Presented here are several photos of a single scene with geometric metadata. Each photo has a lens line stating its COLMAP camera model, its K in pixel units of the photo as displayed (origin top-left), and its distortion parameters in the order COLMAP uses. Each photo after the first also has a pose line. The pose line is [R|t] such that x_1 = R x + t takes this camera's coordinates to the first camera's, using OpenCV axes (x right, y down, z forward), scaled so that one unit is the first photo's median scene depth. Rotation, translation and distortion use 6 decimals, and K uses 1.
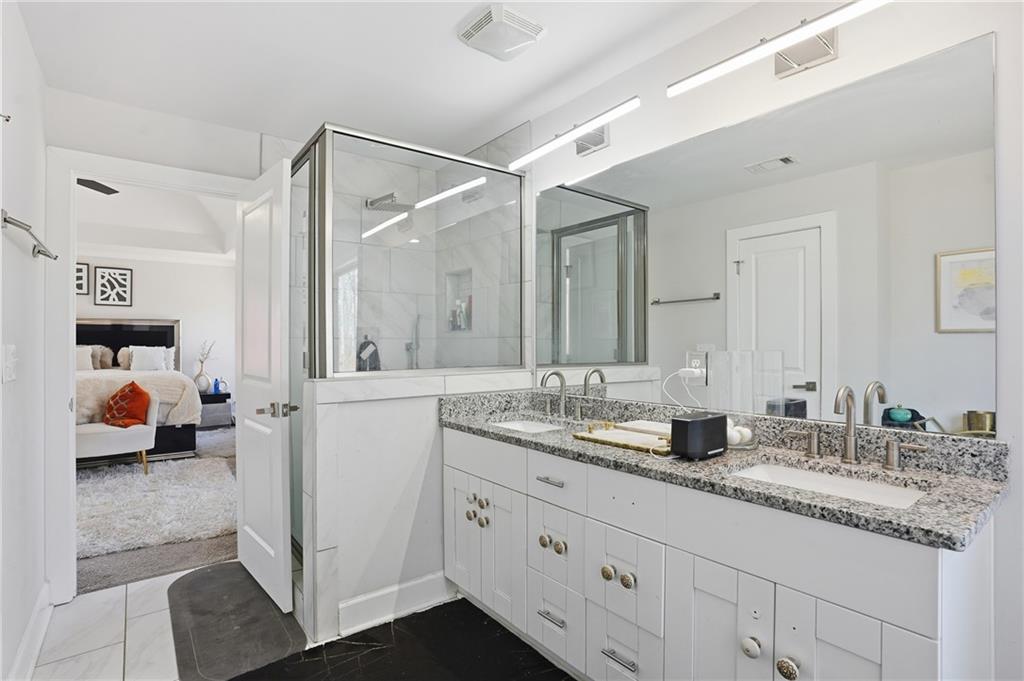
lens RADIAL K [[506.4, 0, 507.2], [0, 506.4, 341.3], [0, 0, 1]] dist [-0.025553, -0.000227]
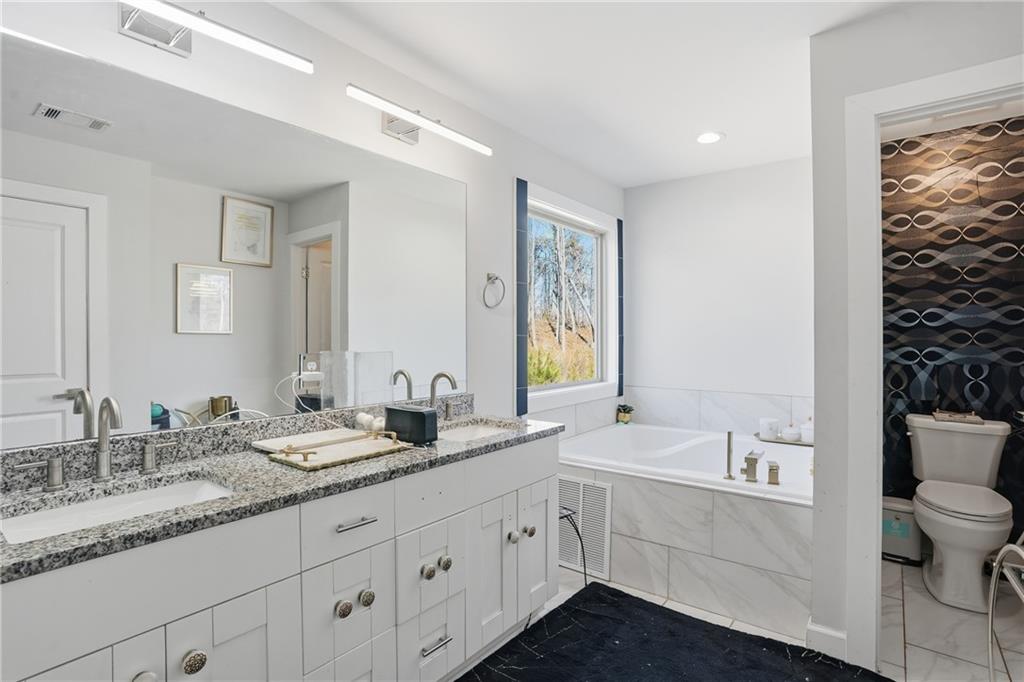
lens RADIAL K [[506.4, 0, 507.5], [0, 506.4, 340.4], [0, 0, 1]] dist [-0.025553, -0.000227]
pose [[-0.234143, -0.001166, 0.972201, -0.810104], [-0.002985, 0.999995, 0.000481, -0.009068], [-0.972198, -0.002790, -0.234146, 1.066556]]
